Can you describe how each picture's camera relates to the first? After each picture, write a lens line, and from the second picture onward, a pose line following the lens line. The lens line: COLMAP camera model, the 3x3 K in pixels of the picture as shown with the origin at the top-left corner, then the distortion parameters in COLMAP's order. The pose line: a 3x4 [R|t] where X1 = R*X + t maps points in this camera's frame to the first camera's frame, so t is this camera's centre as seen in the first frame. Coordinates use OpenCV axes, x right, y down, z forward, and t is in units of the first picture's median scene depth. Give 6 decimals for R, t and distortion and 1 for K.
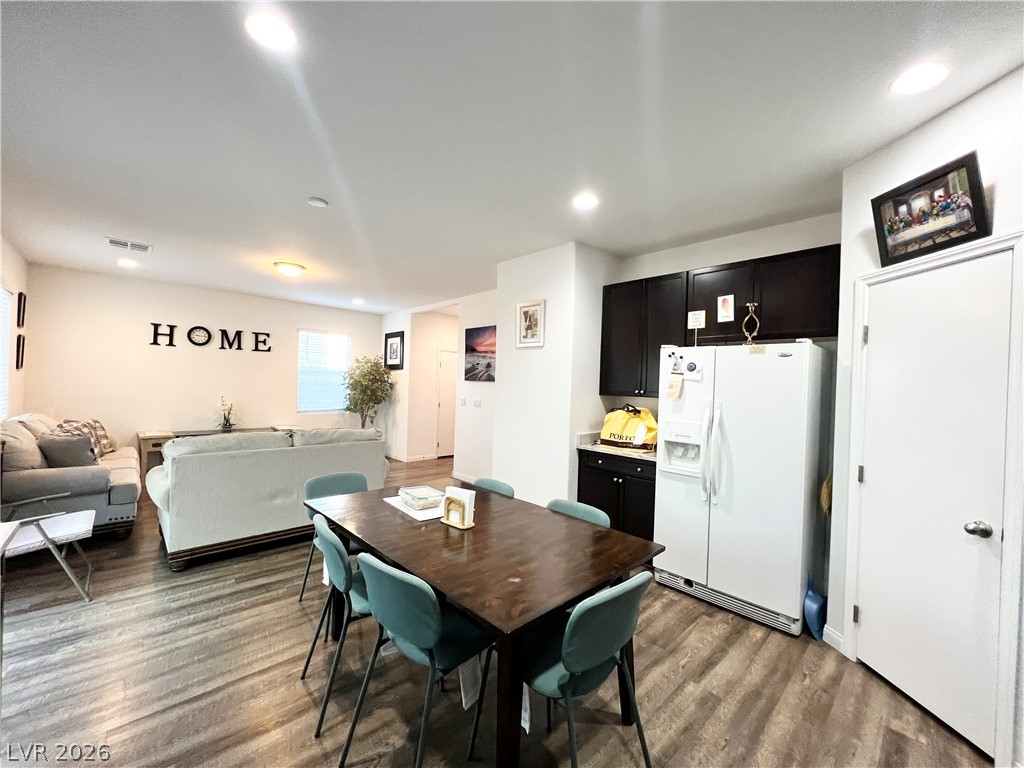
lens RADIAL K [[410.6, 0, 510.7], [0, 410.6, 387.0], [0, 0, 1]] dist [0.001843, 0.000009]
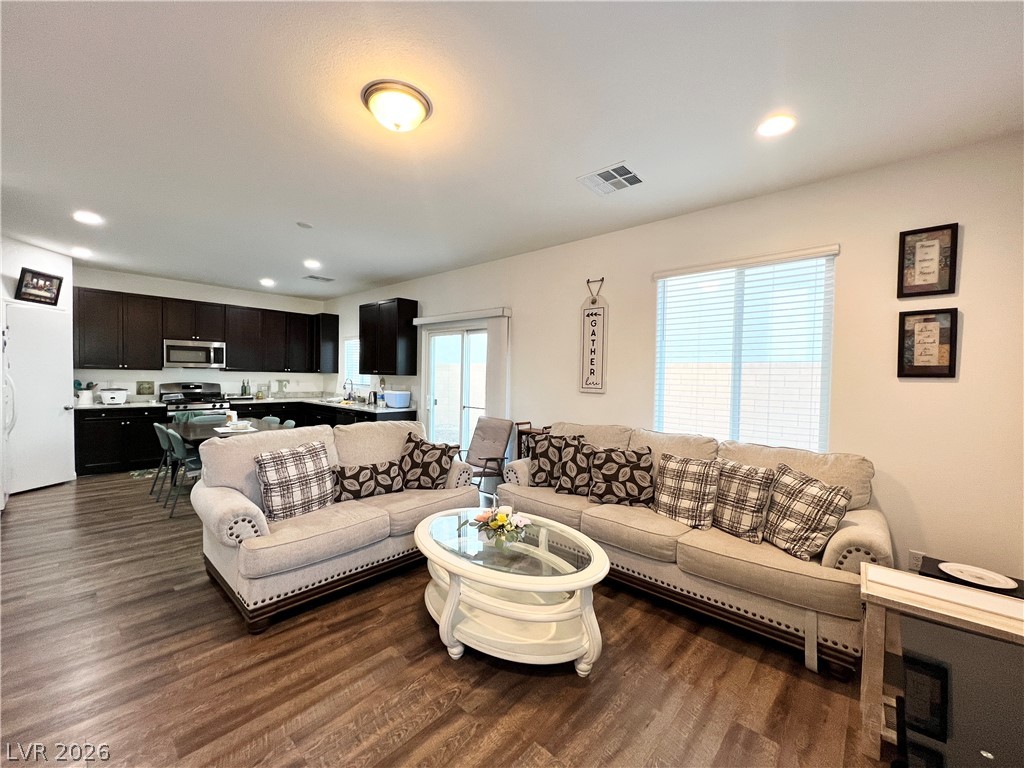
lens RADIAL K [[410.6, 0, 510.7], [0, 410.6, 387.0], [0, 0, 1]] dist [0.001843, 0.000009]
pose [[-0.995849, -0.049048, -0.076675, -1.482988], [-0.051493, 0.998215, 0.030241, -0.048172], [0.075055, 0.034064, -0.996597, 3.405660]]
